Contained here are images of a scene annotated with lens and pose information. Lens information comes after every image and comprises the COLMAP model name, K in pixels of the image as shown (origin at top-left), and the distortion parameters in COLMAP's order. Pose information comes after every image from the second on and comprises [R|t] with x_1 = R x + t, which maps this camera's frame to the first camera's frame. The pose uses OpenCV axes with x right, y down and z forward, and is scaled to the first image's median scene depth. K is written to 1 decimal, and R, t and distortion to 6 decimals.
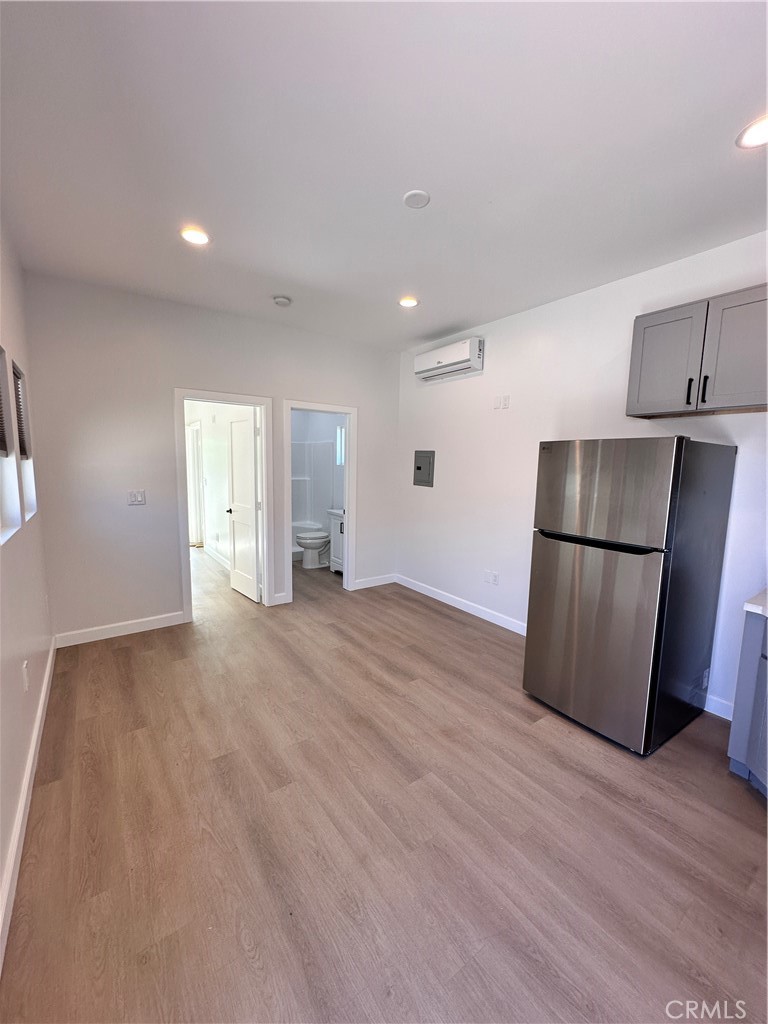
lens RADIAL K [[411.3, 0, 384.0], [0, 411.3, 512.0], [0, 0, 1]] dist [-0.000259, 0.000129]
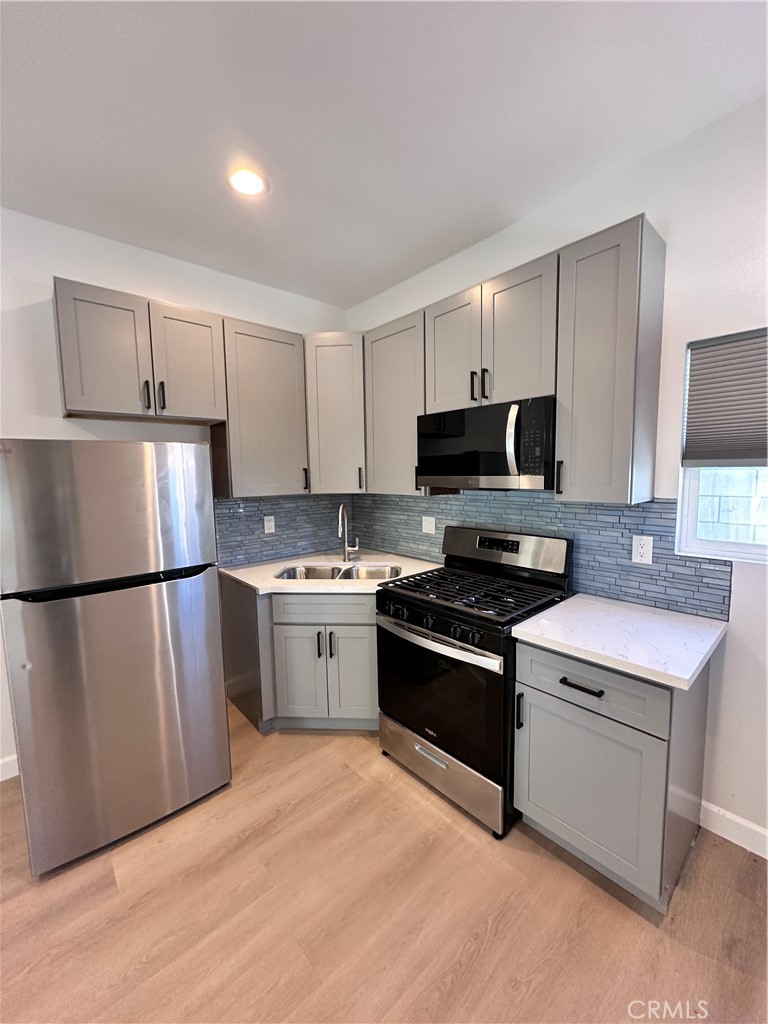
lens RADIAL K [[411.3, 0, 384.0], [0, 411.3, 512.0], [0, 0, 1]] dist [-0.000259, 0.000129]
pose [[-0.097120, -0.114920, 0.988616, -0.260037], [0.138068, 0.982152, 0.127732, -0.084342], [-0.985649, 0.148902, -0.079520, 0.625332]]
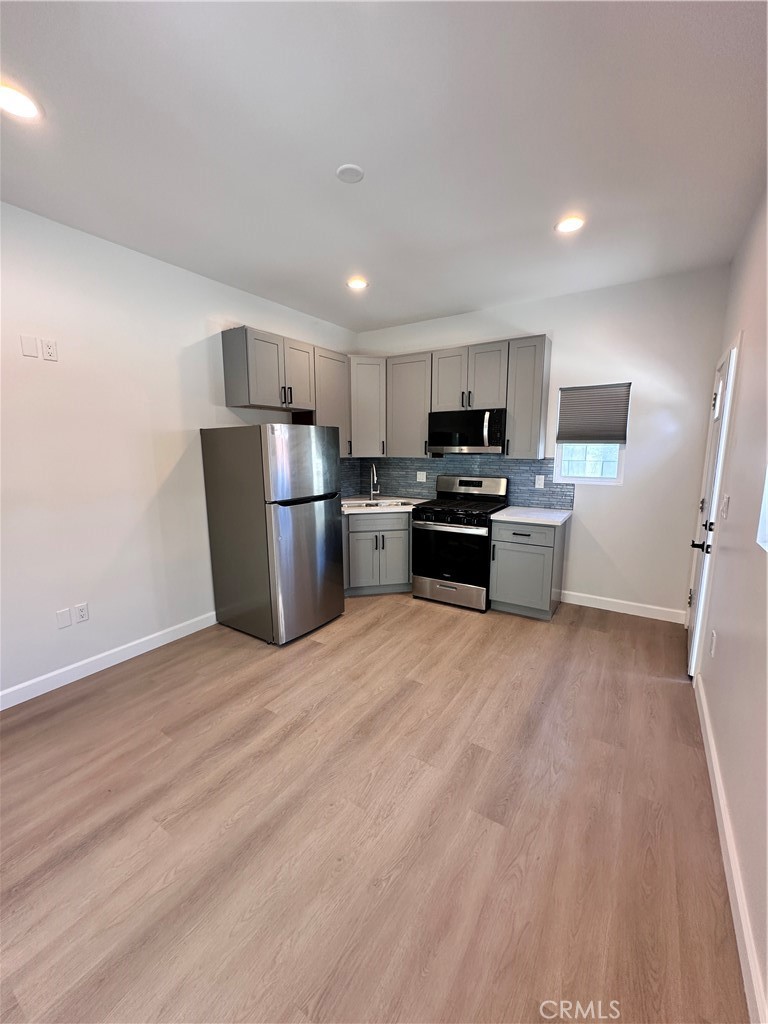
lens RADIAL K [[407.3, 0, 386.2], [0, 407.3, 511.2], [0, 0, 1]] dist [-0.000084, 0.000114]
pose [[-0.364796, -0.165300, 0.916297, -0.917528], [0.110950, 0.969385, 0.219049, -0.172186], [-0.924453, 0.181571, -0.335288, 1.308595]]
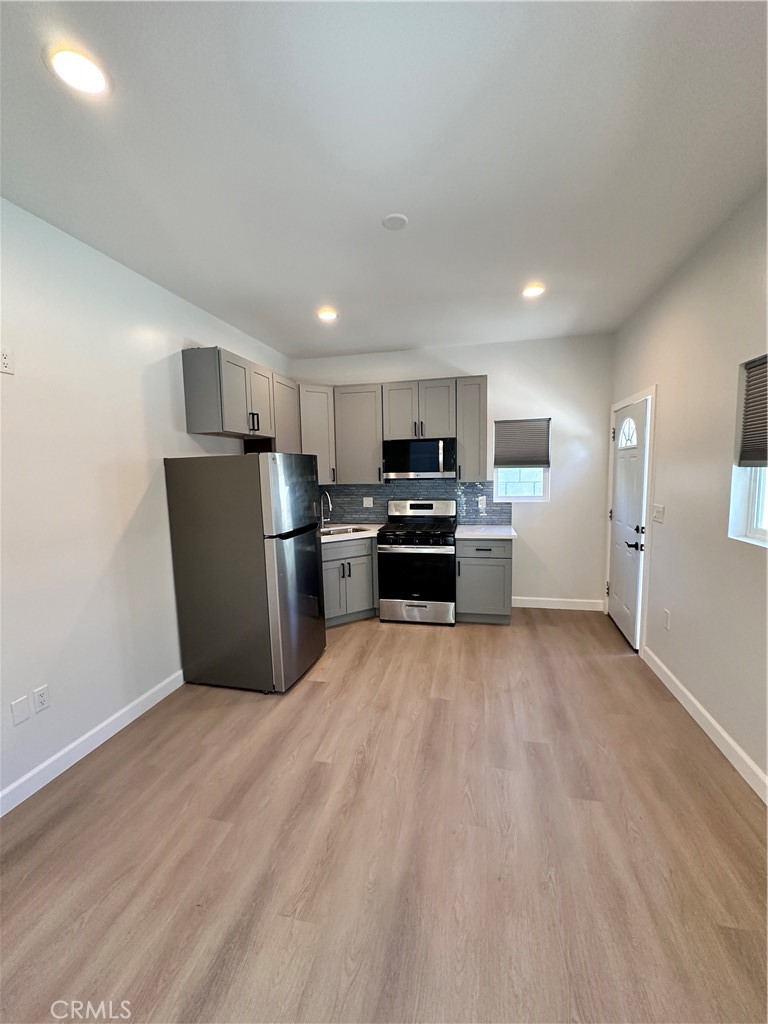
lens RADIAL K [[407.3, 0, 386.2], [0, 407.3, 511.2], [0, 0, 1]] dist [-0.000084, 0.000114]
pose [[-0.661568, -0.081823, 0.745408, -0.695653], [0.100744, 0.975320, 0.196473, -0.232419], [-0.743087, 0.205076, -0.636997, 1.718266]]
